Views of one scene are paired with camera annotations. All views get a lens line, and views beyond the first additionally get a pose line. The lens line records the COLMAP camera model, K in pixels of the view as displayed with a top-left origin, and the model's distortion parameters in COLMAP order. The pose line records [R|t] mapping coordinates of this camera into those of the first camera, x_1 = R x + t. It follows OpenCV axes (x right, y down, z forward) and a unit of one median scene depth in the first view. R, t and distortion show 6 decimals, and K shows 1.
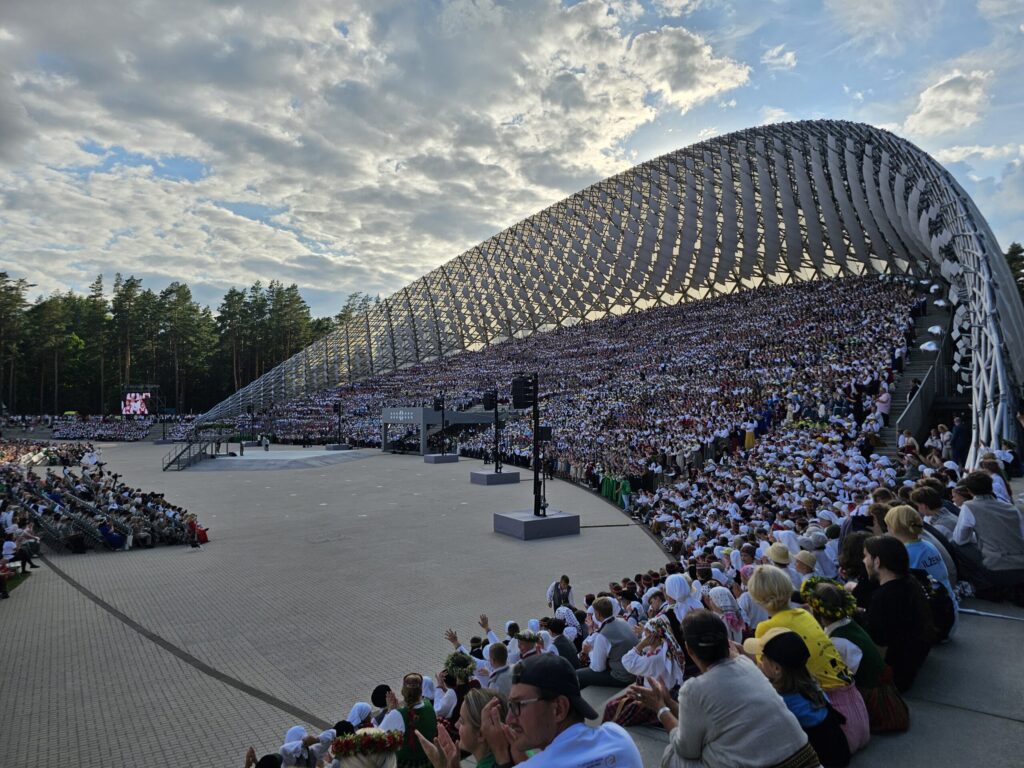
lens RADIAL K [[692.6, 0, 519.5], [0, 692.6, 388.5], [0, 0, 1]] dist [0.055913, -0.034233]
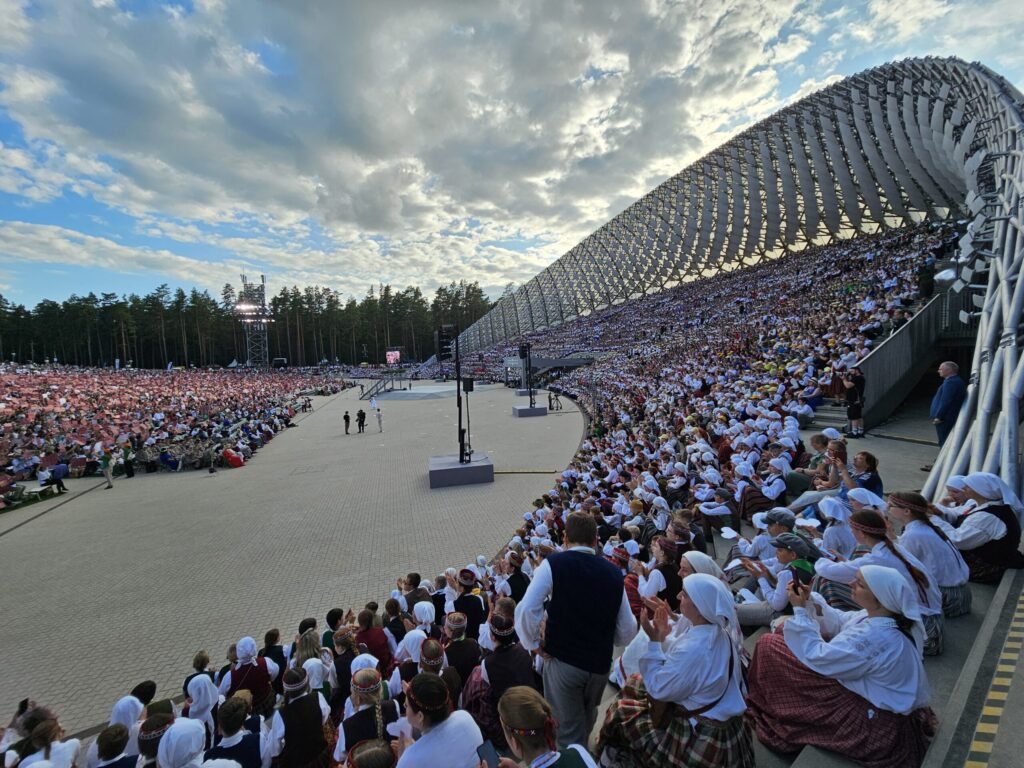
lens RADIAL K [[423.0, 0, 512.6], [0, 423.0, 377.0], [0, 0, 1]] dist [-0.002286, -0.000145]
pose [[0.951291, -0.012503, -0.308041, 0.084649], [0.037443, 0.996466, 0.075187, 0.002702], [0.306013, -0.083059, 0.948397, 0.120064]]
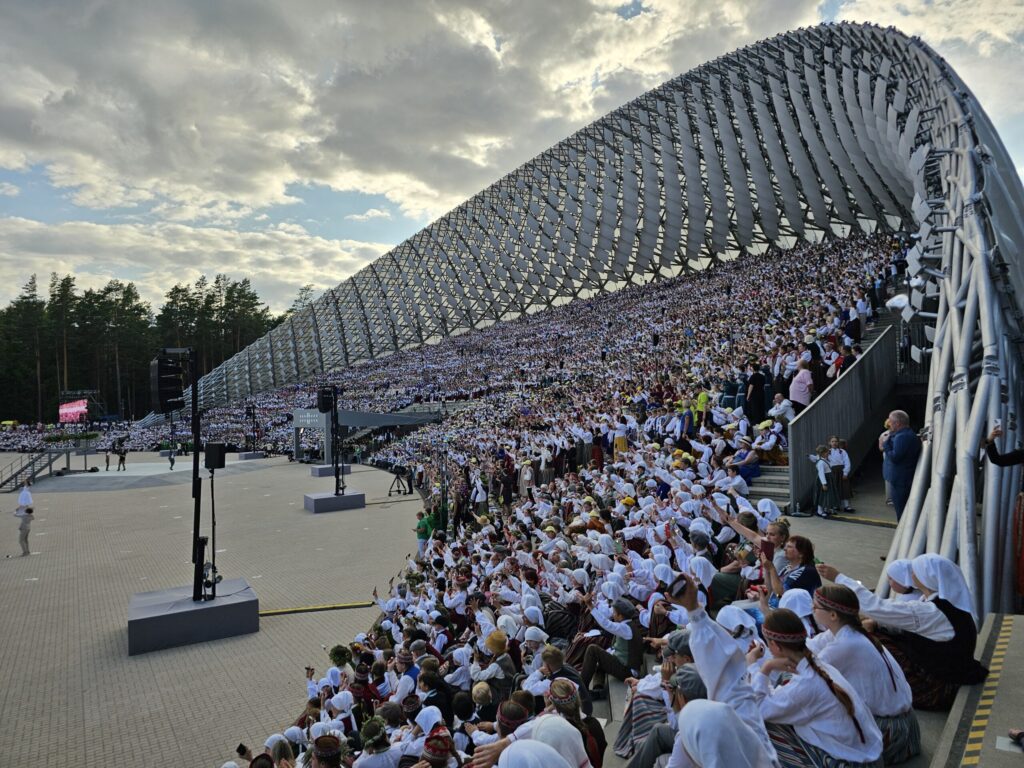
lens RADIAL K [[689.9, 0, 510.6], [0, 689.9, 379.8], [0, 0, 1]] dist [0.065001, -0.046337]
pose [[0.999155, -0.025901, -0.031901, 0.087173], [0.025647, 0.999636, -0.008350, 0.003849], [0.032106, 0.007524, 0.999456, 0.121000]]
